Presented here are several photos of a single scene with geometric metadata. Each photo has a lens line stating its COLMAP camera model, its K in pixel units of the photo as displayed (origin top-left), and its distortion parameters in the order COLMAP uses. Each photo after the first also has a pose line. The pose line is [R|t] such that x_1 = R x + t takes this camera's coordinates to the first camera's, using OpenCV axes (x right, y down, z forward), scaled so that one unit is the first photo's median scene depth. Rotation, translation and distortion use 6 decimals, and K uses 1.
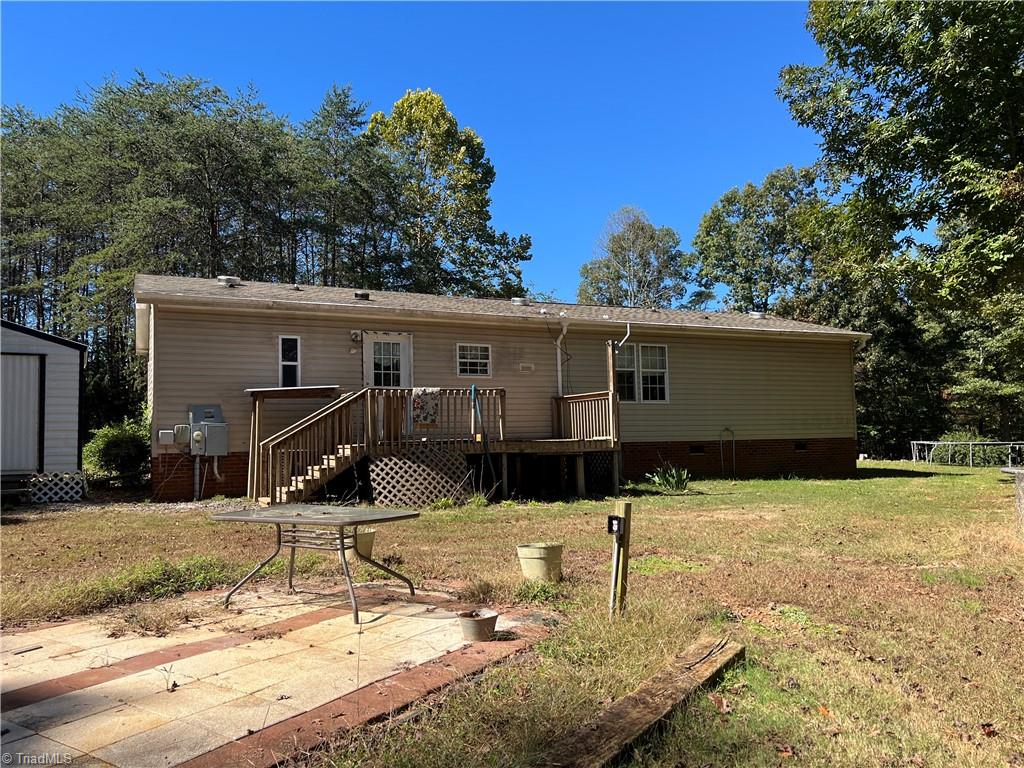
lens RADIAL K [[792.2, 0, 512.0], [0, 792.2, 384.0], [0, 0, 1]] dist [0.064415, -0.096083]
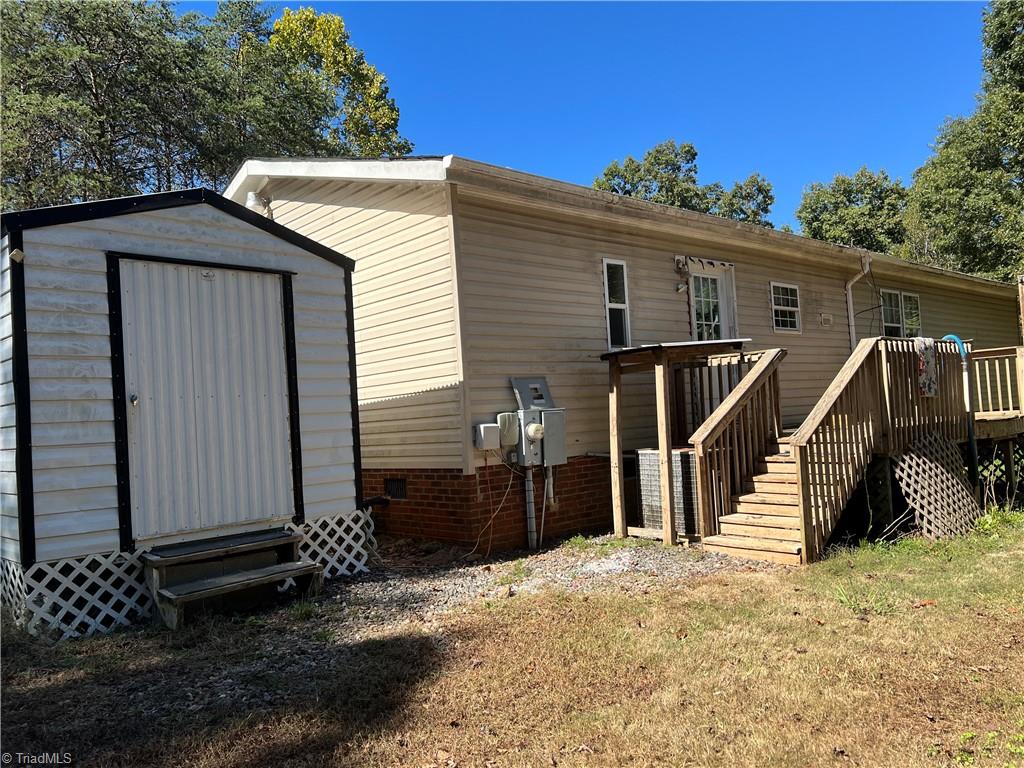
lens RADIAL K [[773.6, 0, 512.0], [0, 773.6, 384.0], [0, 0, 1]] dist [0.074275, -0.078640]
pose [[0.954635, -0.024395, 0.296776, -0.551127], [0.018734, 0.999585, 0.021902, 0.019604], [-0.297187, -0.015349, 0.954696, 0.481041]]
